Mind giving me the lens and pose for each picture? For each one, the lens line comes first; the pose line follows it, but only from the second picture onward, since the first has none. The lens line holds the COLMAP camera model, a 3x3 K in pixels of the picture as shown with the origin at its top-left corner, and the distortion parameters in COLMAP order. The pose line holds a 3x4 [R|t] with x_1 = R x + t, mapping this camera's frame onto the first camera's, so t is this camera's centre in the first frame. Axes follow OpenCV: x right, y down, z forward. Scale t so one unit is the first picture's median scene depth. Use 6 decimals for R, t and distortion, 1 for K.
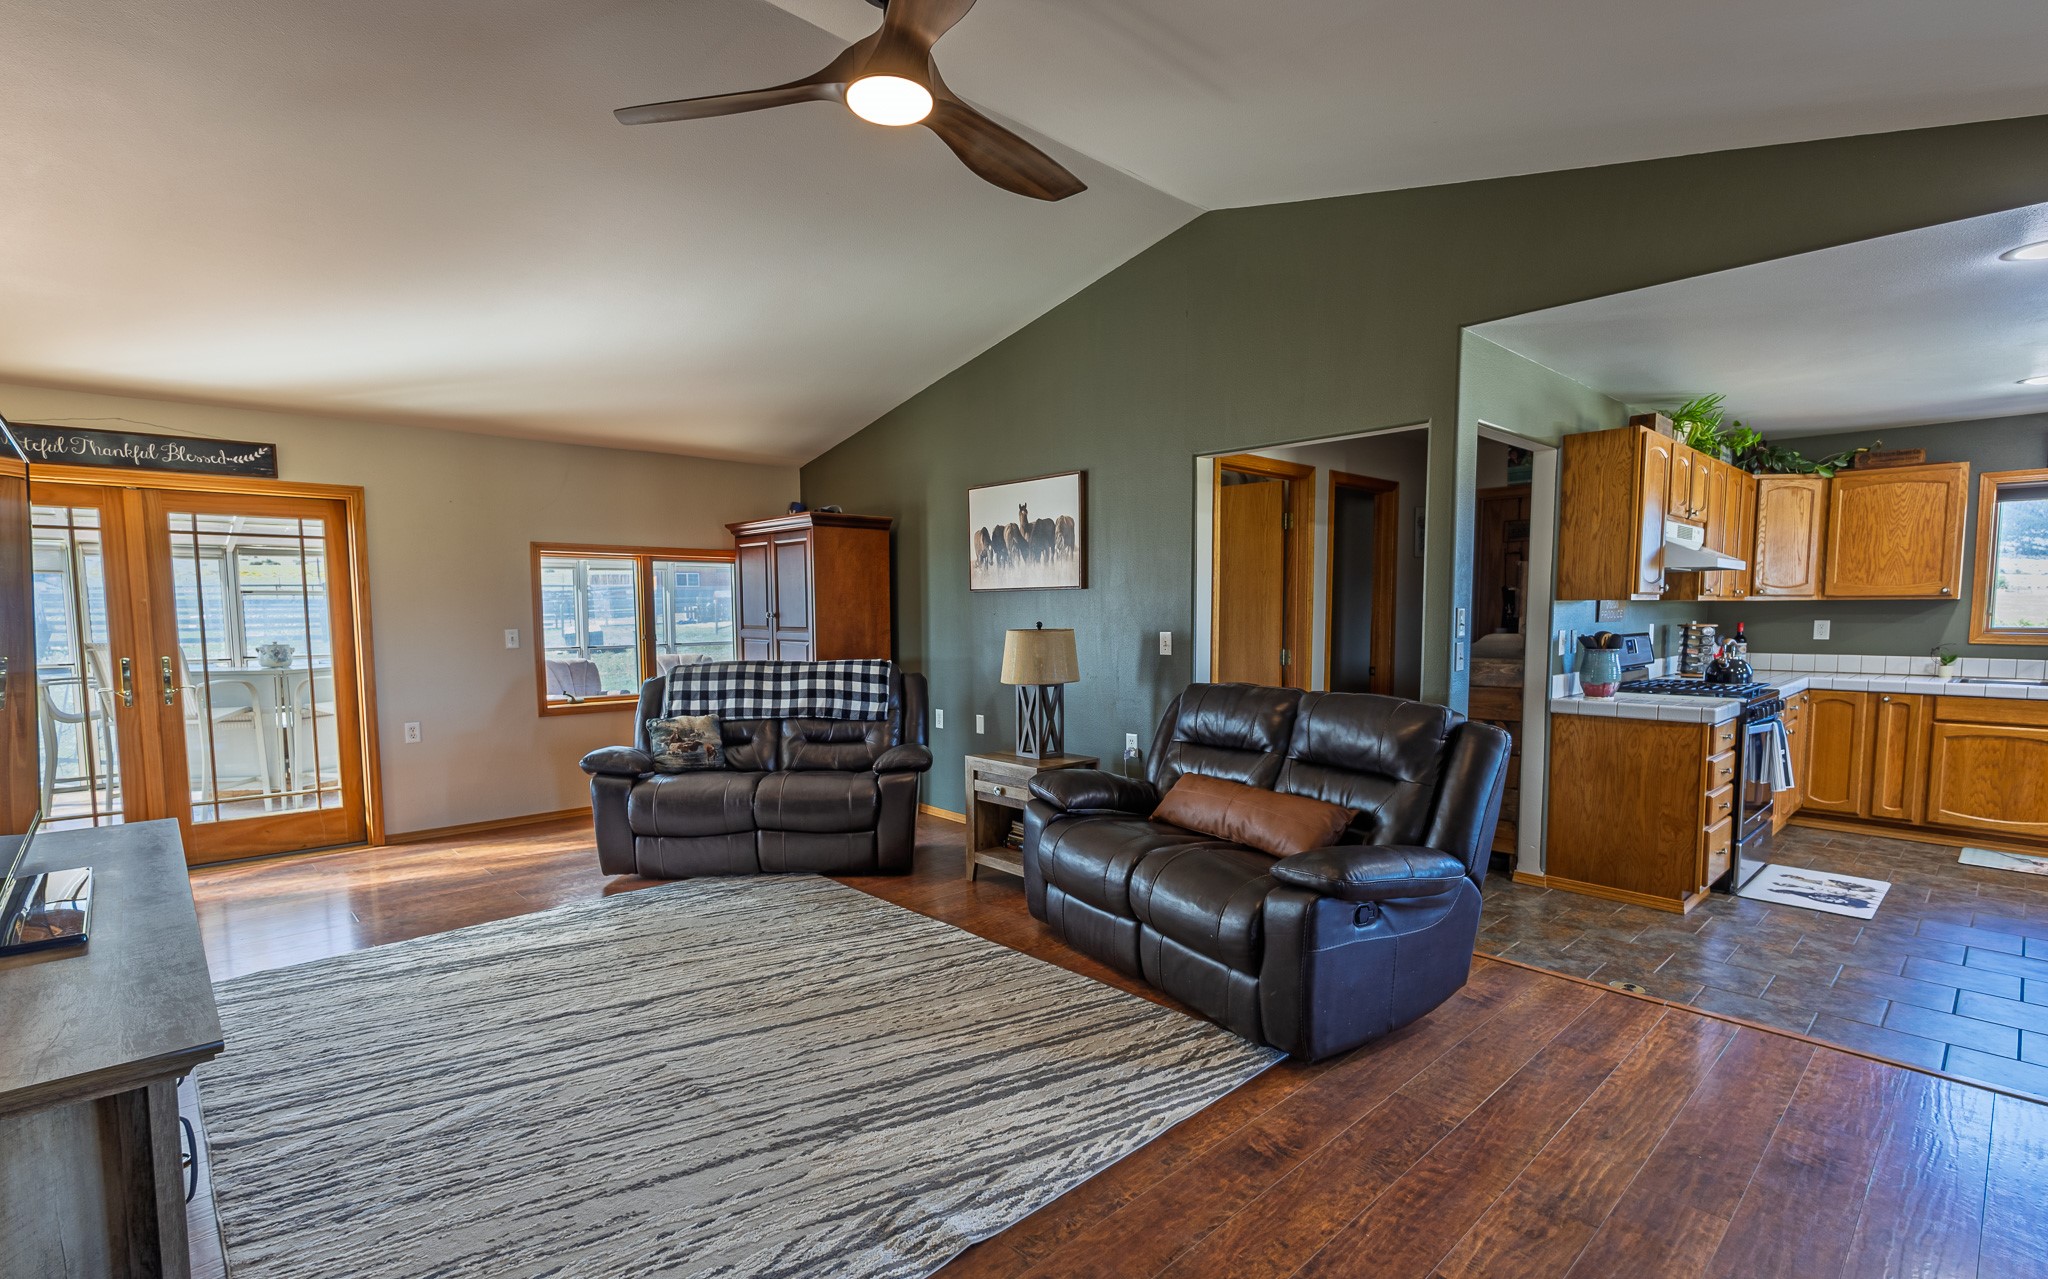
lens RADIAL K [[939.5, 0, 1015.3], [0, 939.5, 684.3], [0, 0, 1]] dist [0.002019, -0.001426]
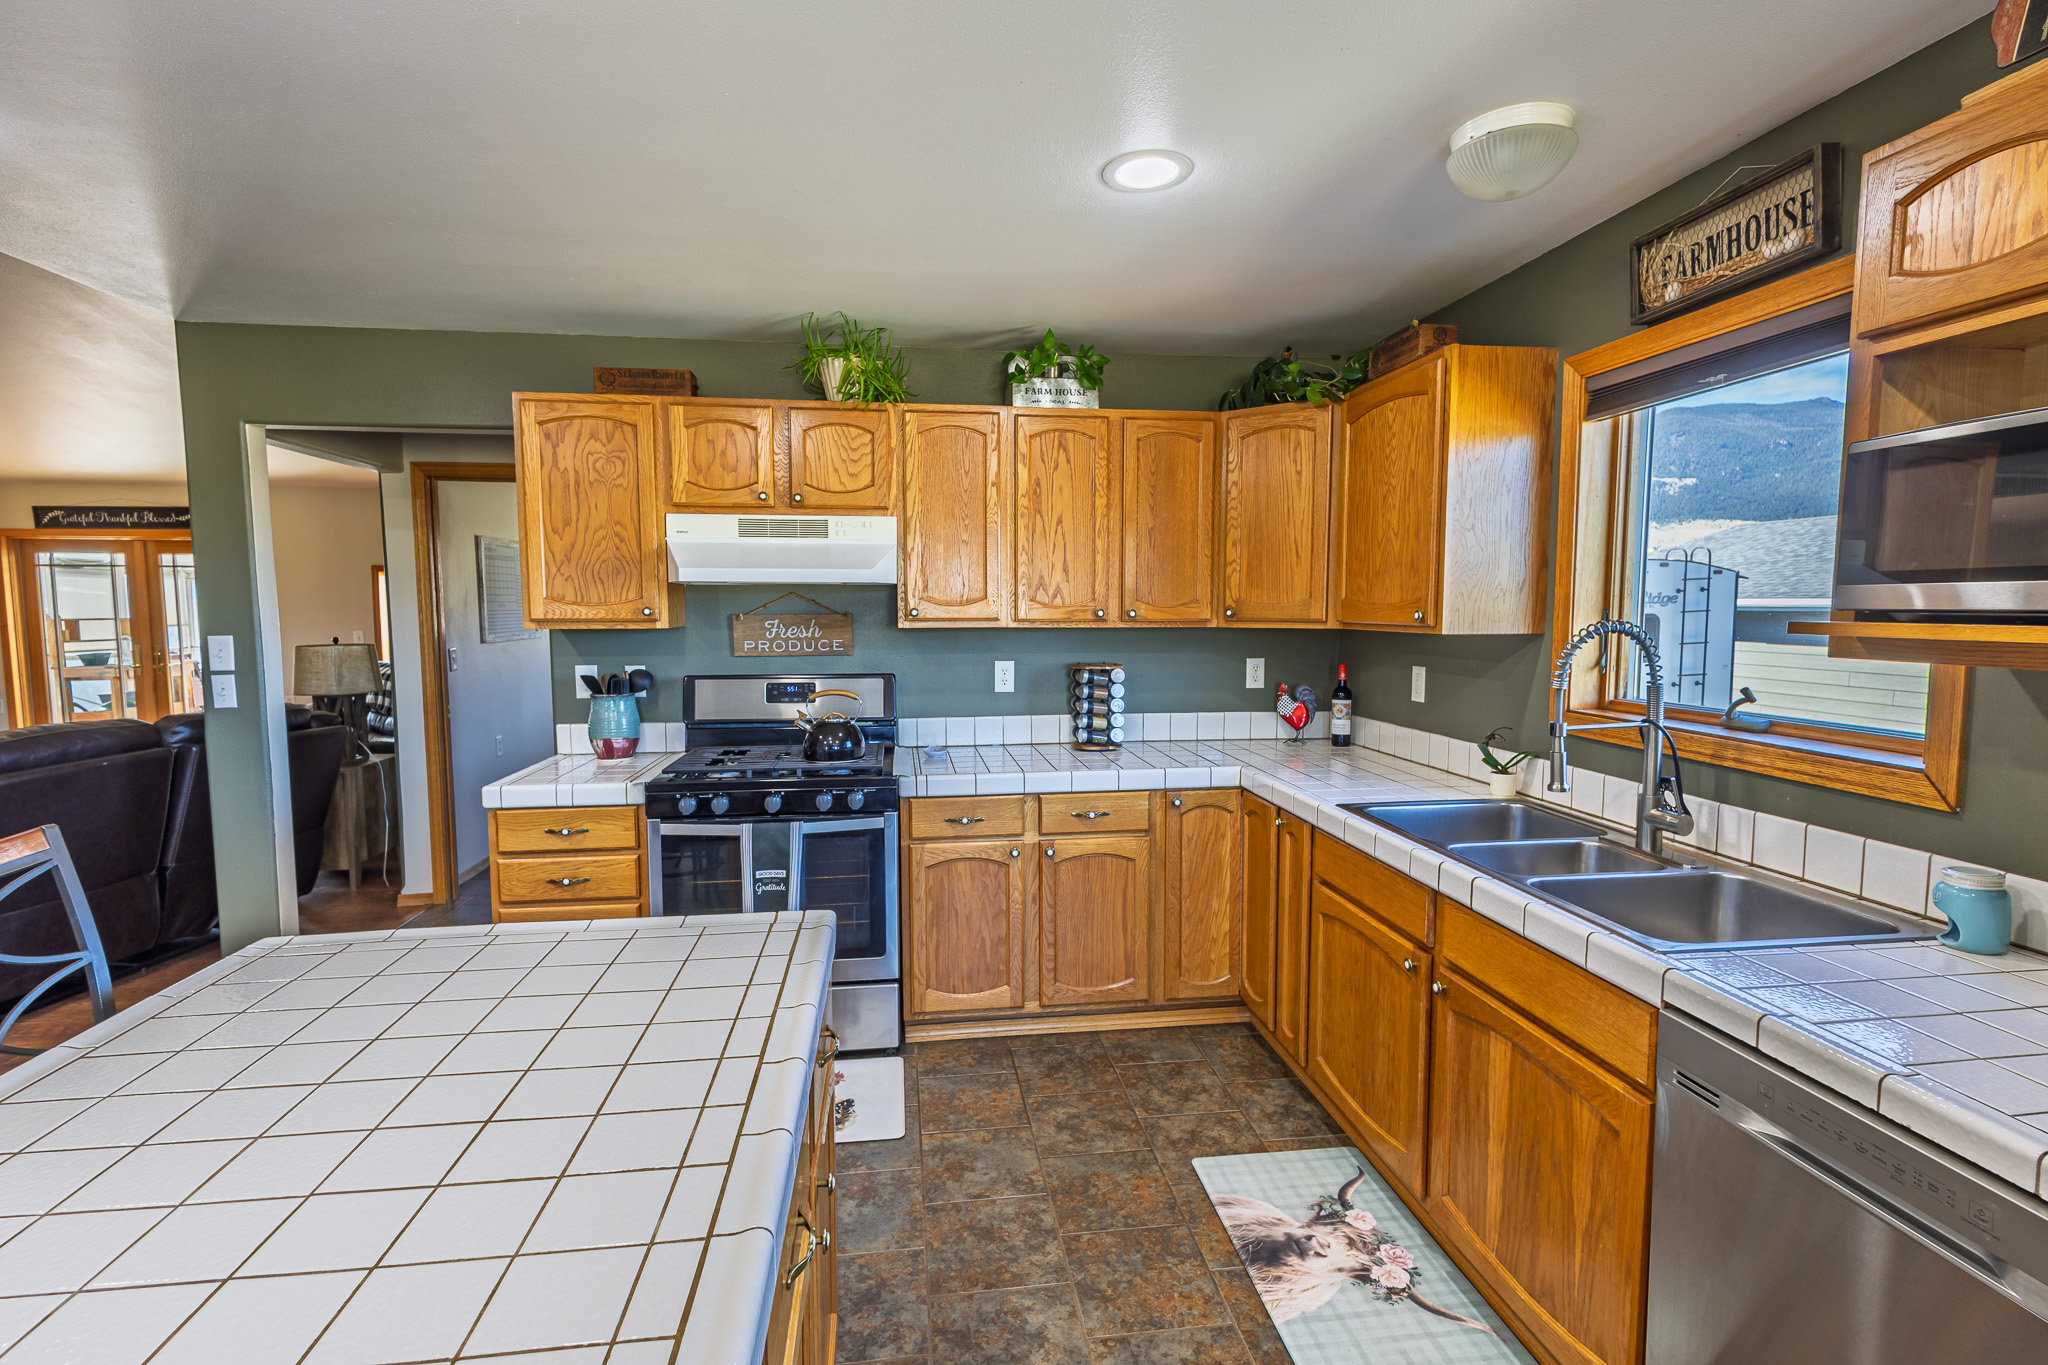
lens RADIAL K [[931.8, 0, 1024.0], [0, 931.8, 682.5], [0, 0, 1]] dist [-0.002155, 0.000209]
pose [[0.819931, 0.053398, -0.569966, 1.167527], [-0.051944, 0.998473, 0.018819, -0.068204], [0.570101, 0.014176, 0.821452, 0.520486]]
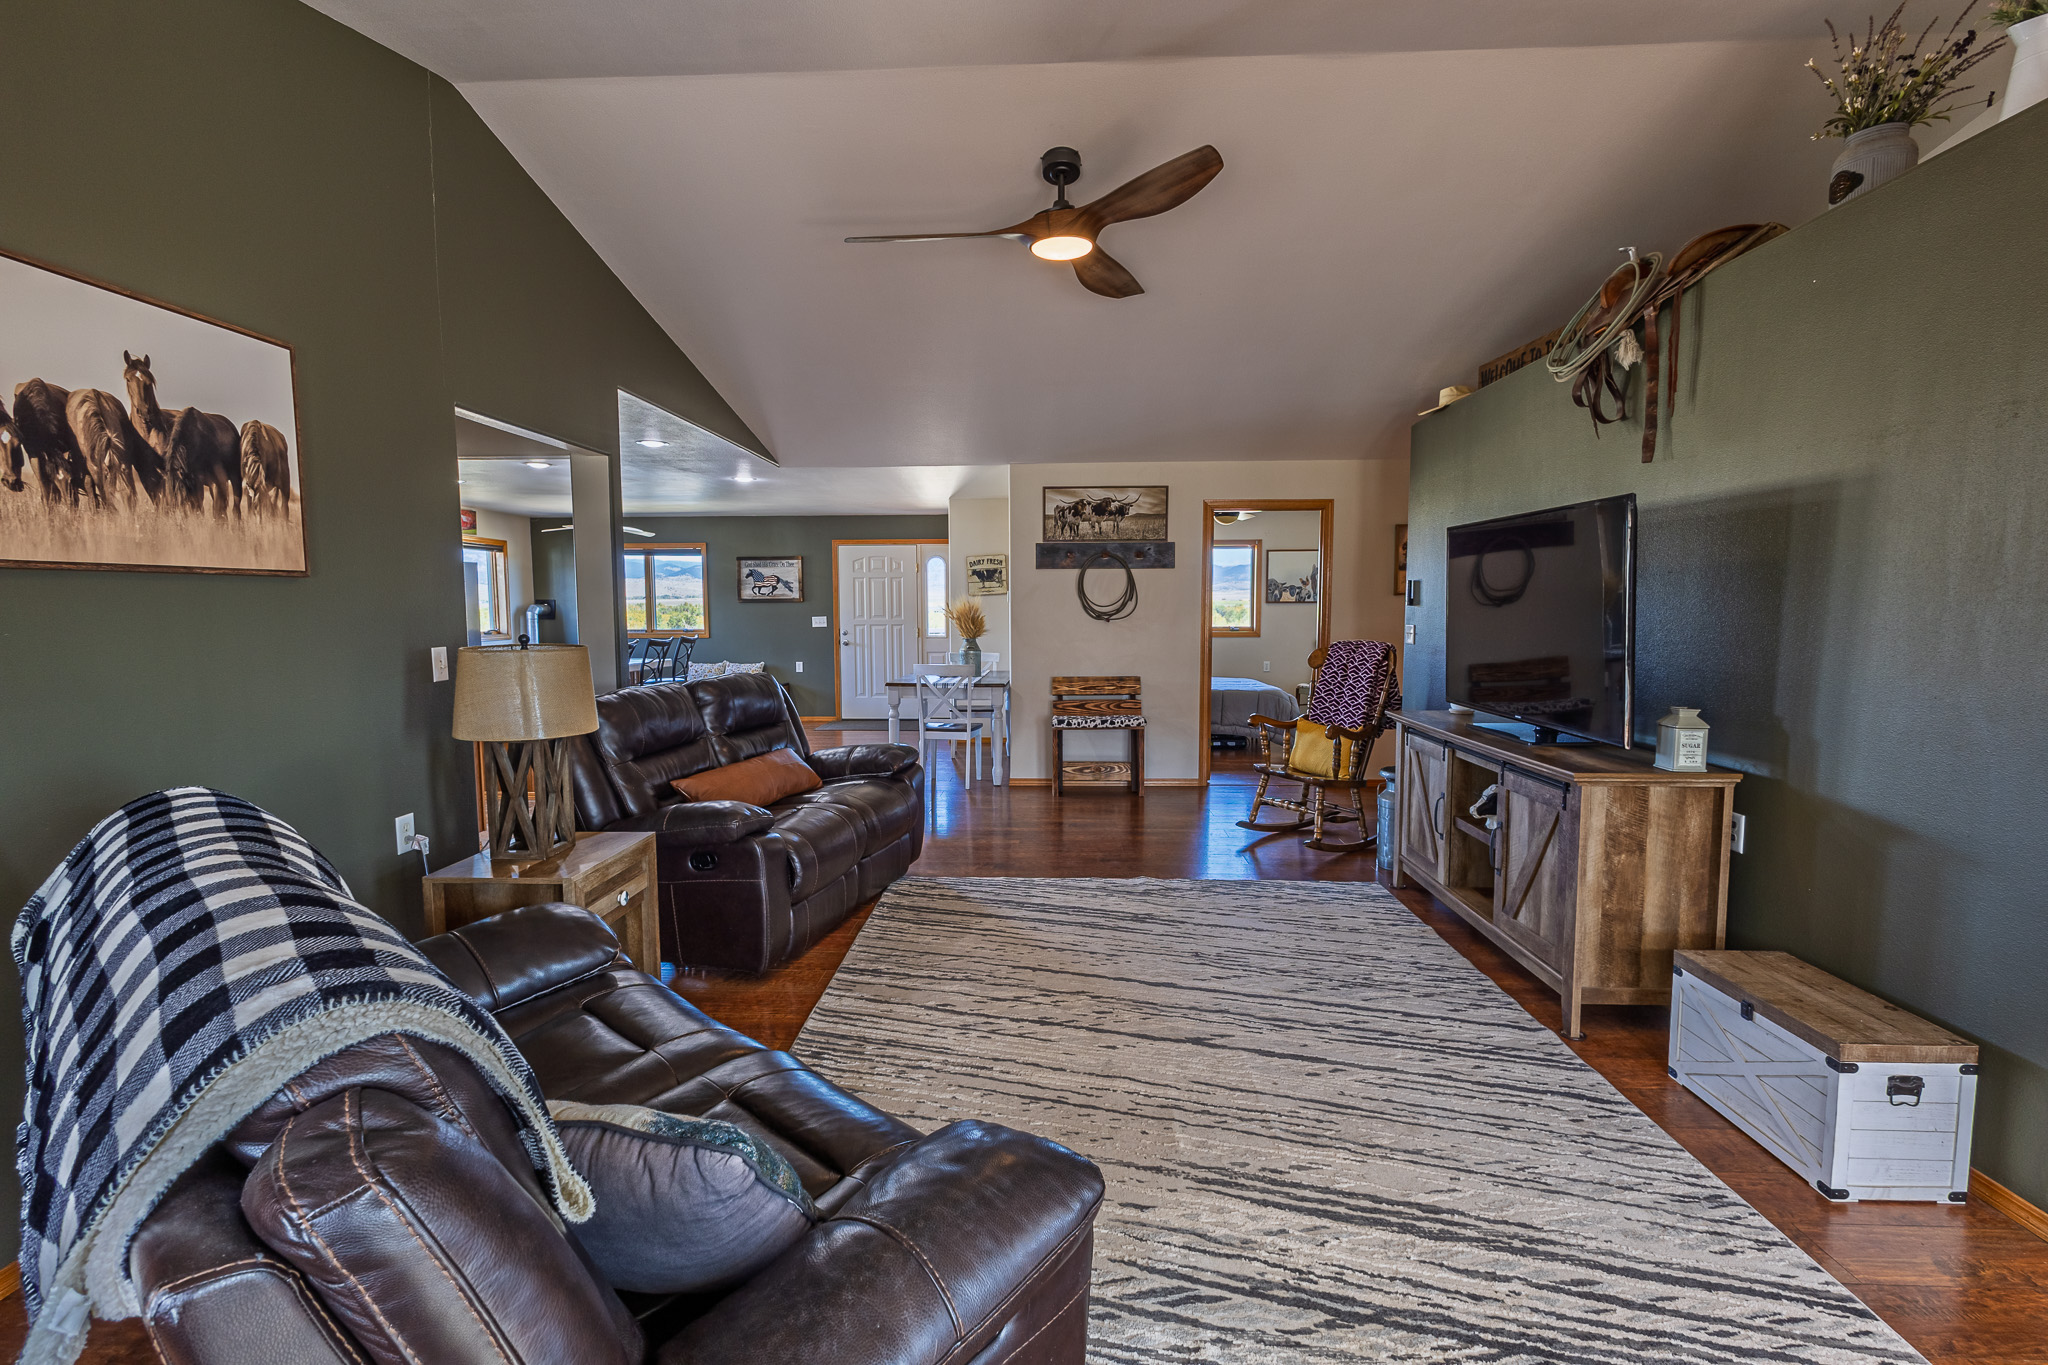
lens RADIAL K [[931.8, 0, 1024.0], [0, 931.8, 682.5], [0, 0, 1]] dist [-0.002155, 0.000209]
pose [[-0.703453, -0.052066, 0.708832, -0.556234], [0.063737, 0.988674, 0.135874, -0.085264], [-0.707878, 0.140760, -0.692168, 1.045245]]
